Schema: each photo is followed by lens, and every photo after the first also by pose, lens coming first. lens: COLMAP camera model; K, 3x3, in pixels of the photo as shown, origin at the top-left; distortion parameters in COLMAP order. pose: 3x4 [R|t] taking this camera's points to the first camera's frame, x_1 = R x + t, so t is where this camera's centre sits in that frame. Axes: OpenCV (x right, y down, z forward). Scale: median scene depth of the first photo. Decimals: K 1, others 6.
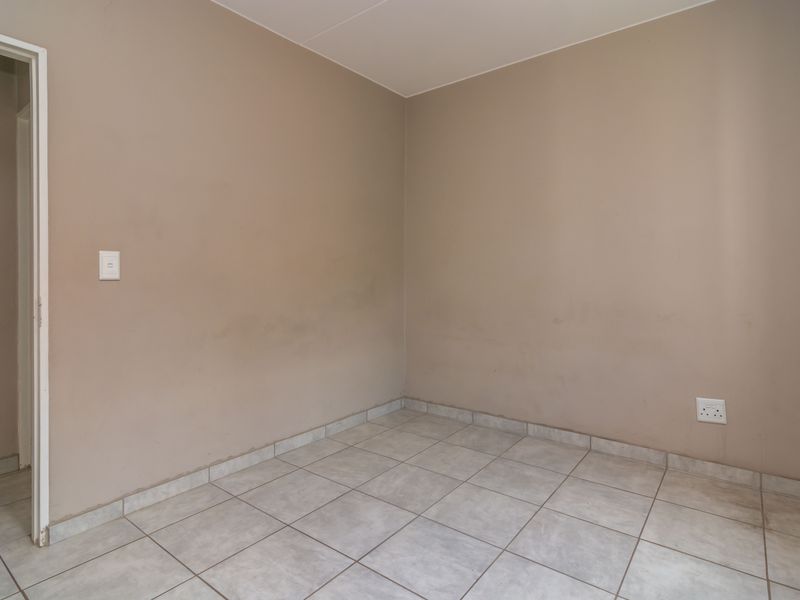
lens RADIAL K [[446.9, 0, 400.9], [0, 446.9, 281.6], [0, 0, 1]] dist [-0.000066, 0.000922]
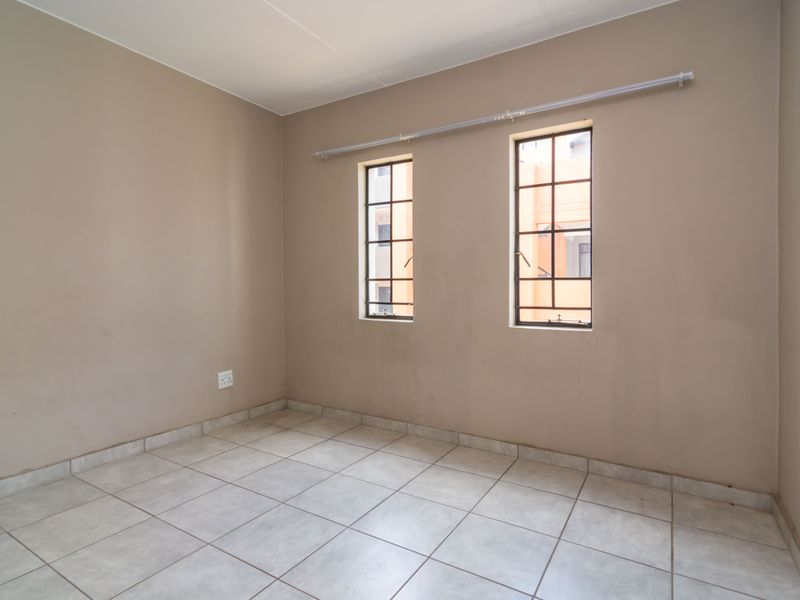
lens RADIAL K [[446.9, 0, 400.9], [0, 446.9, 281.6], [0, 0, 1]] dist [-0.000066, 0.000922]
pose [[-0.117282, 0.011928, 0.993027, -0.806266], [0.010350, 0.999888, -0.010788, -0.003774], [-0.993045, 0.009013, -0.117392, 0.616493]]
